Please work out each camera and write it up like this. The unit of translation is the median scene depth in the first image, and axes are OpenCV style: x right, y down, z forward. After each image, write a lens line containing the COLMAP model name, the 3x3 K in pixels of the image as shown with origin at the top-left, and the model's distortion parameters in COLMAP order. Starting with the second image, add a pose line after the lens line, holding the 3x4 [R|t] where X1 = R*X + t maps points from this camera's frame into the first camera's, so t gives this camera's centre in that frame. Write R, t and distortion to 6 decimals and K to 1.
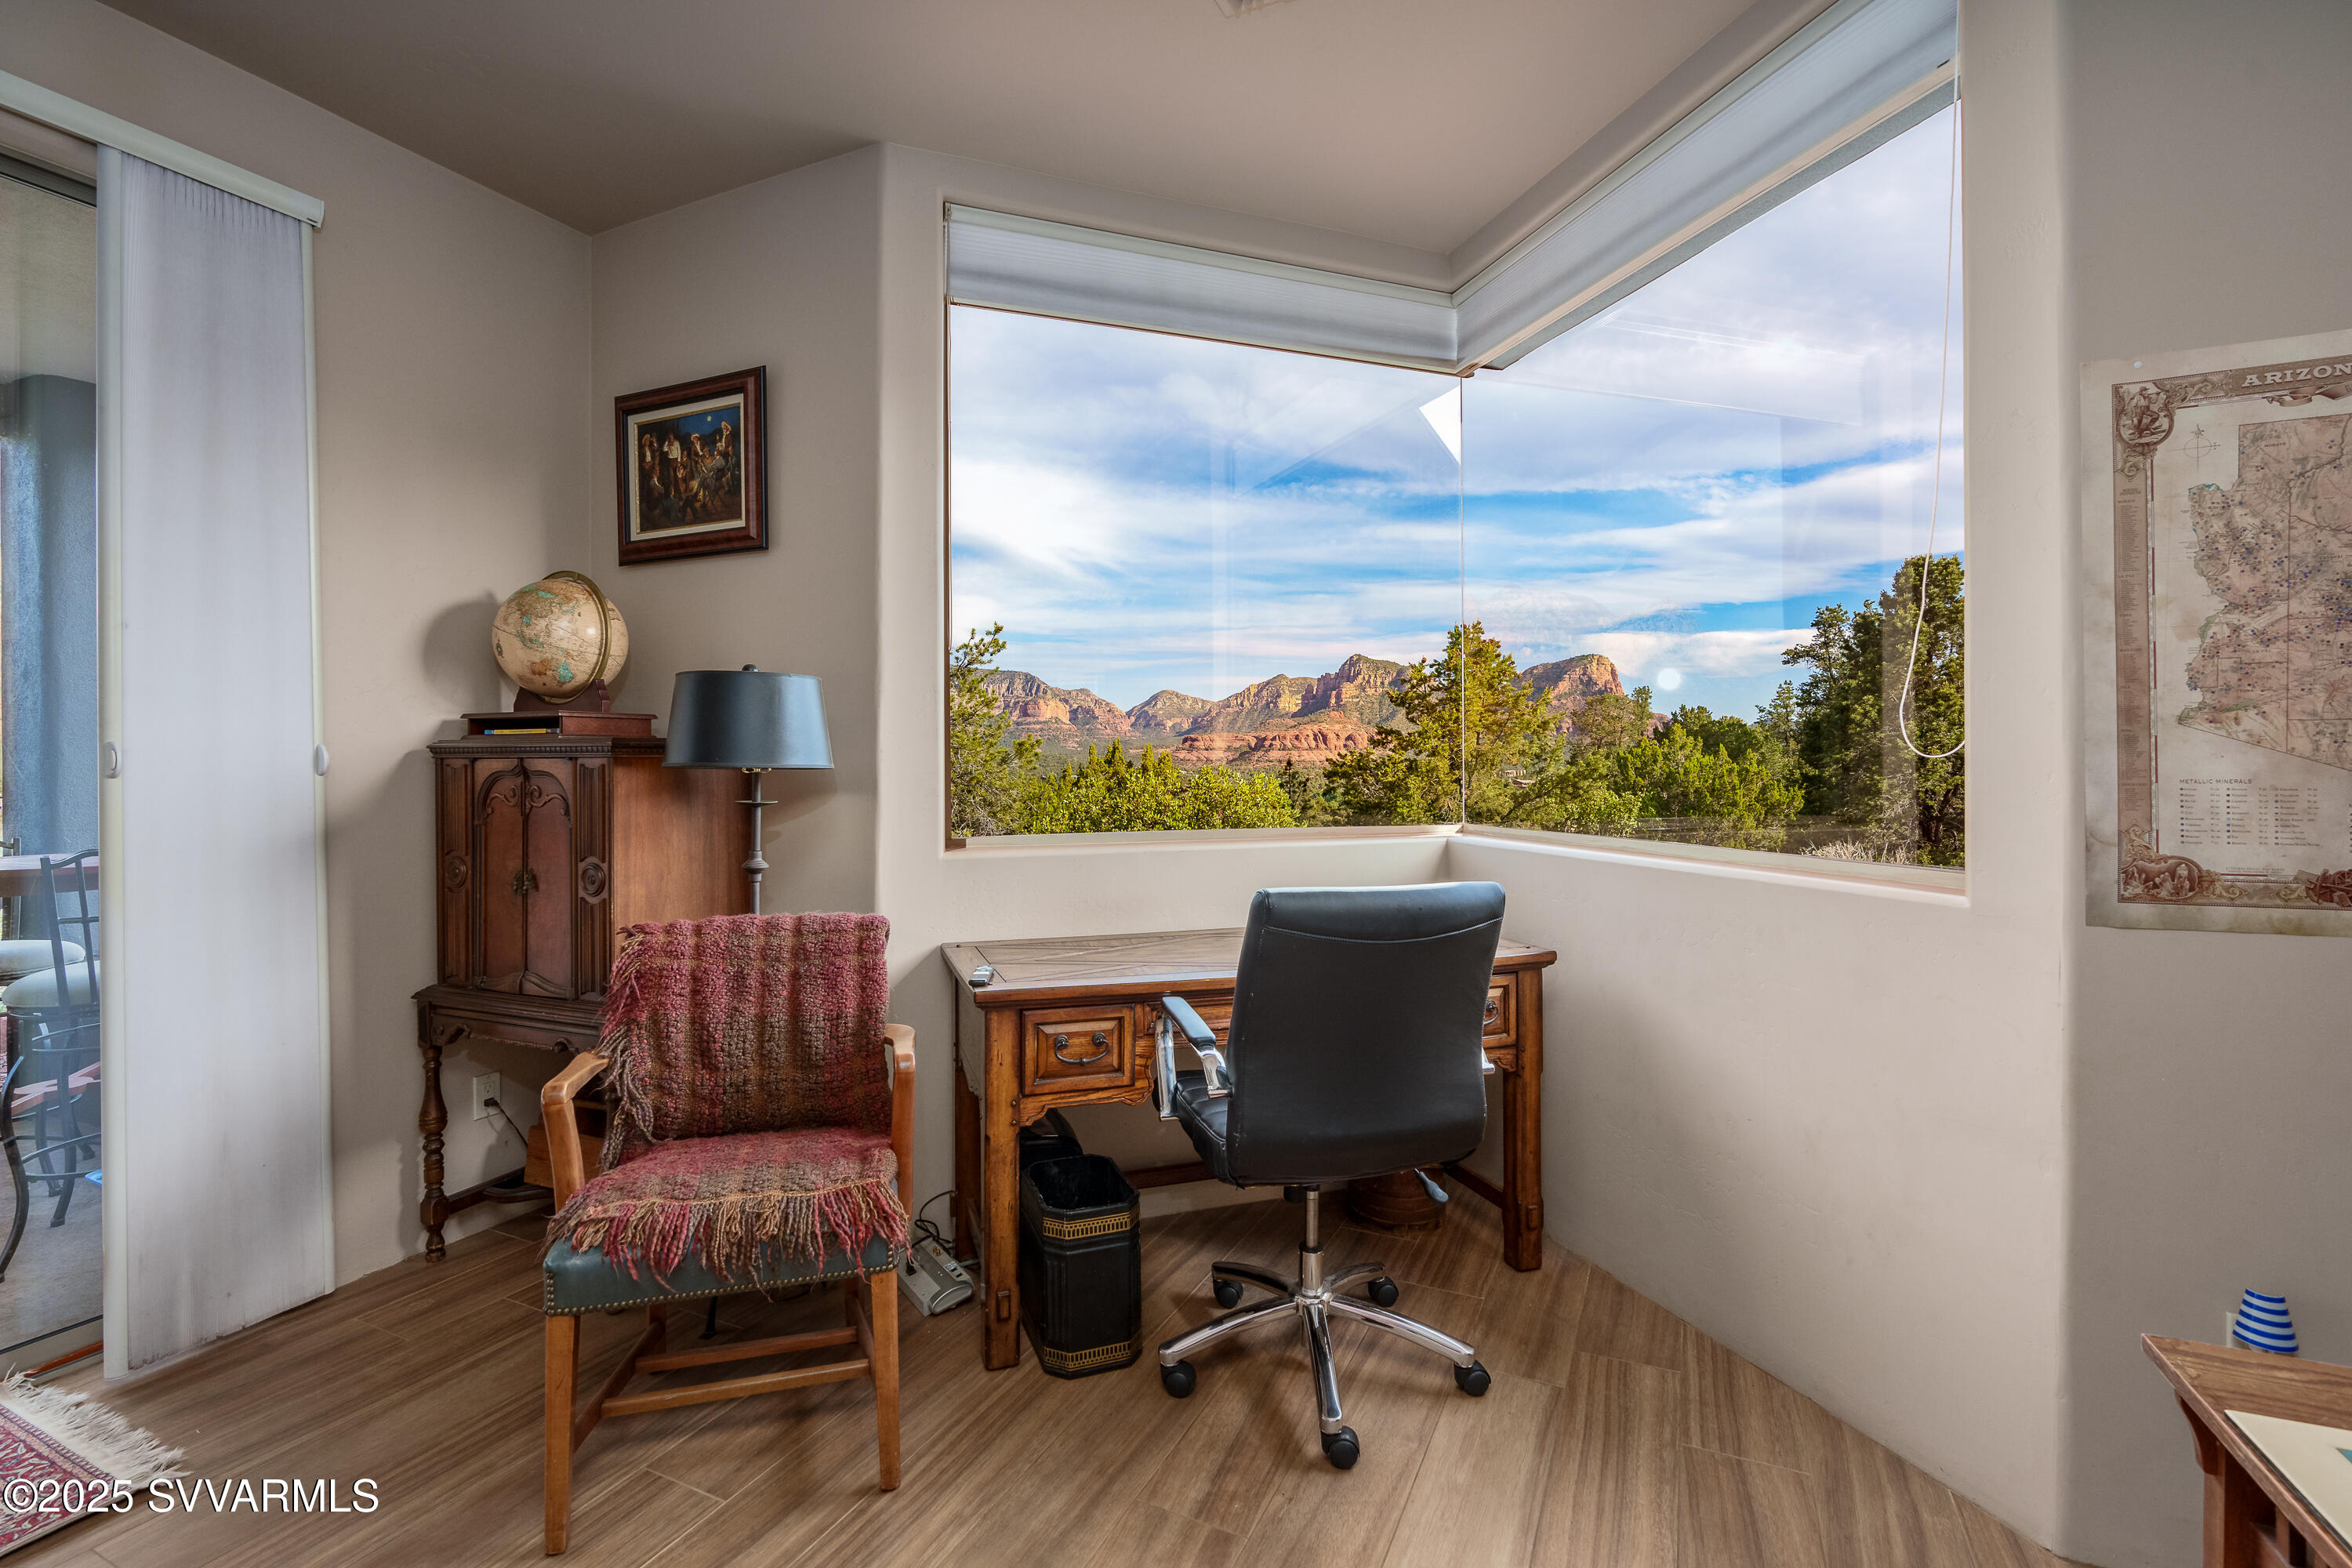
lens RADIAL K [[1068.9, 0, 1187.8], [0, 1068.9, 763.8], [0, 0, 1]] dist [-0.003103, 0.001371]
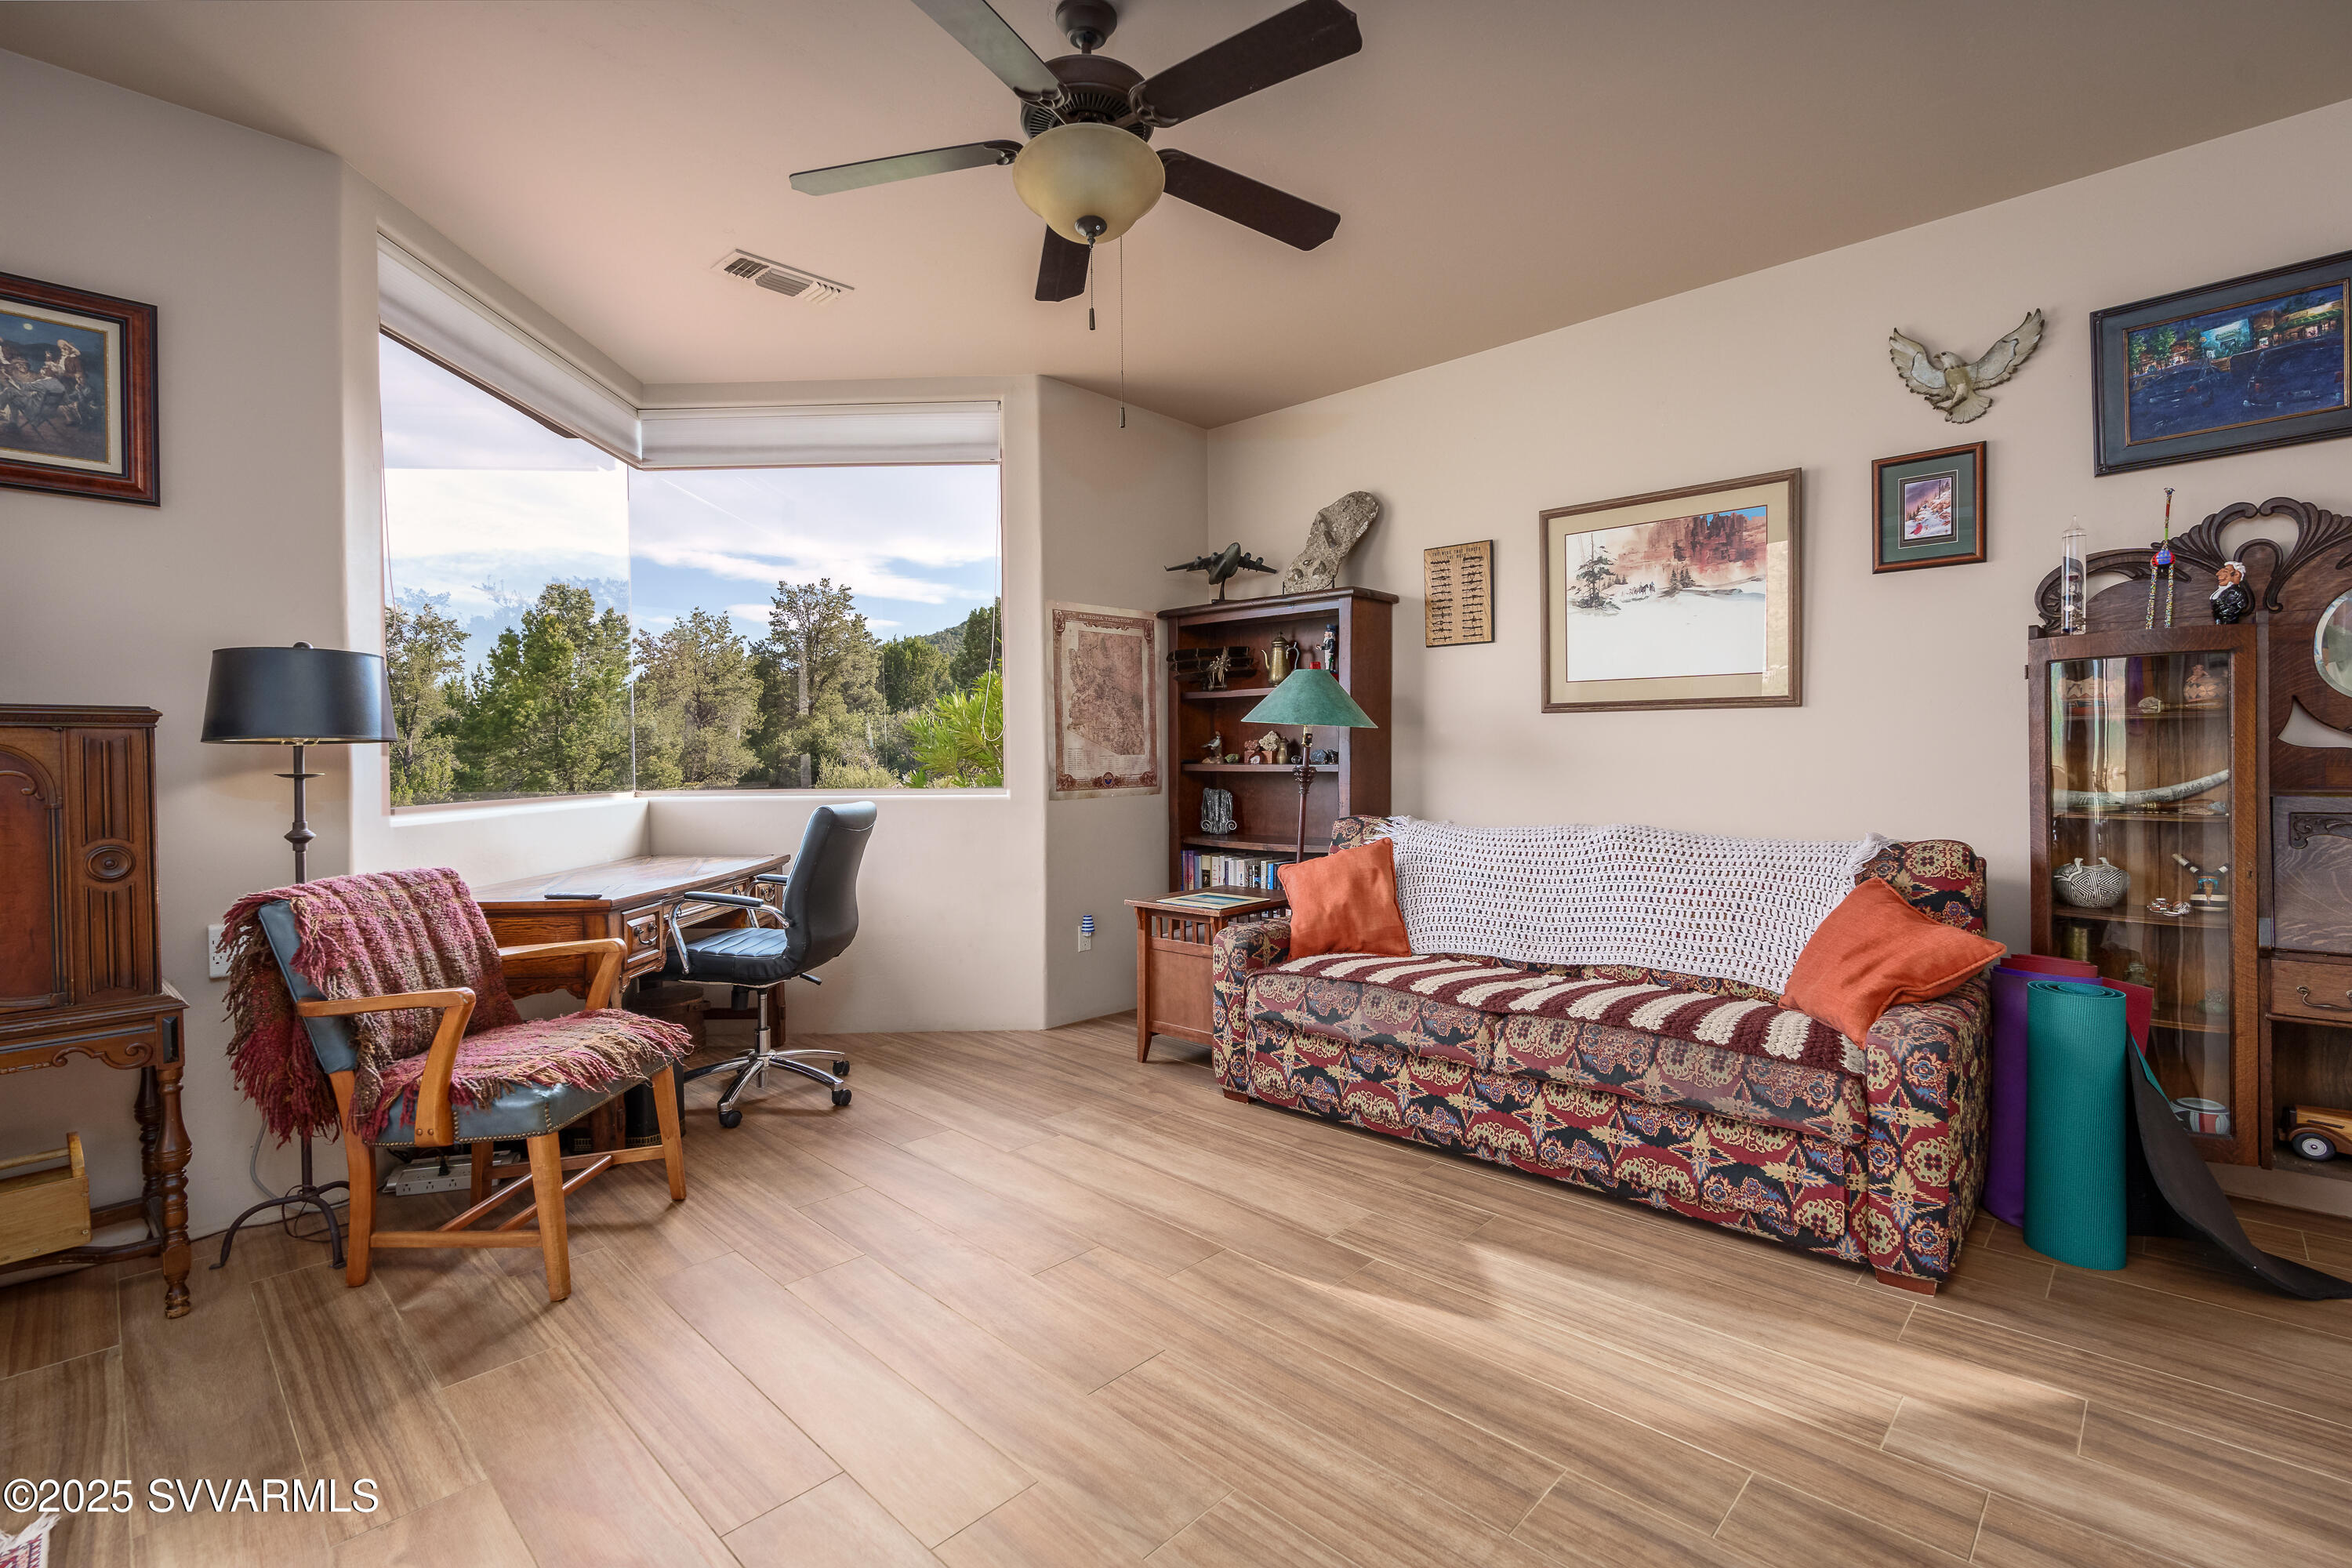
lens RADIAL K [[1068.9, 0, 1187.8], [0, 1068.9, 763.8], [0, 0, 1]] dist [-0.003103, 0.001371]
pose [[0.309755, -0.007320, 0.950788, -1.632951], [0.010405, 0.999937, 0.004309, 0.044765], [-0.950759, 0.008558, 0.309812, -0.205477]]
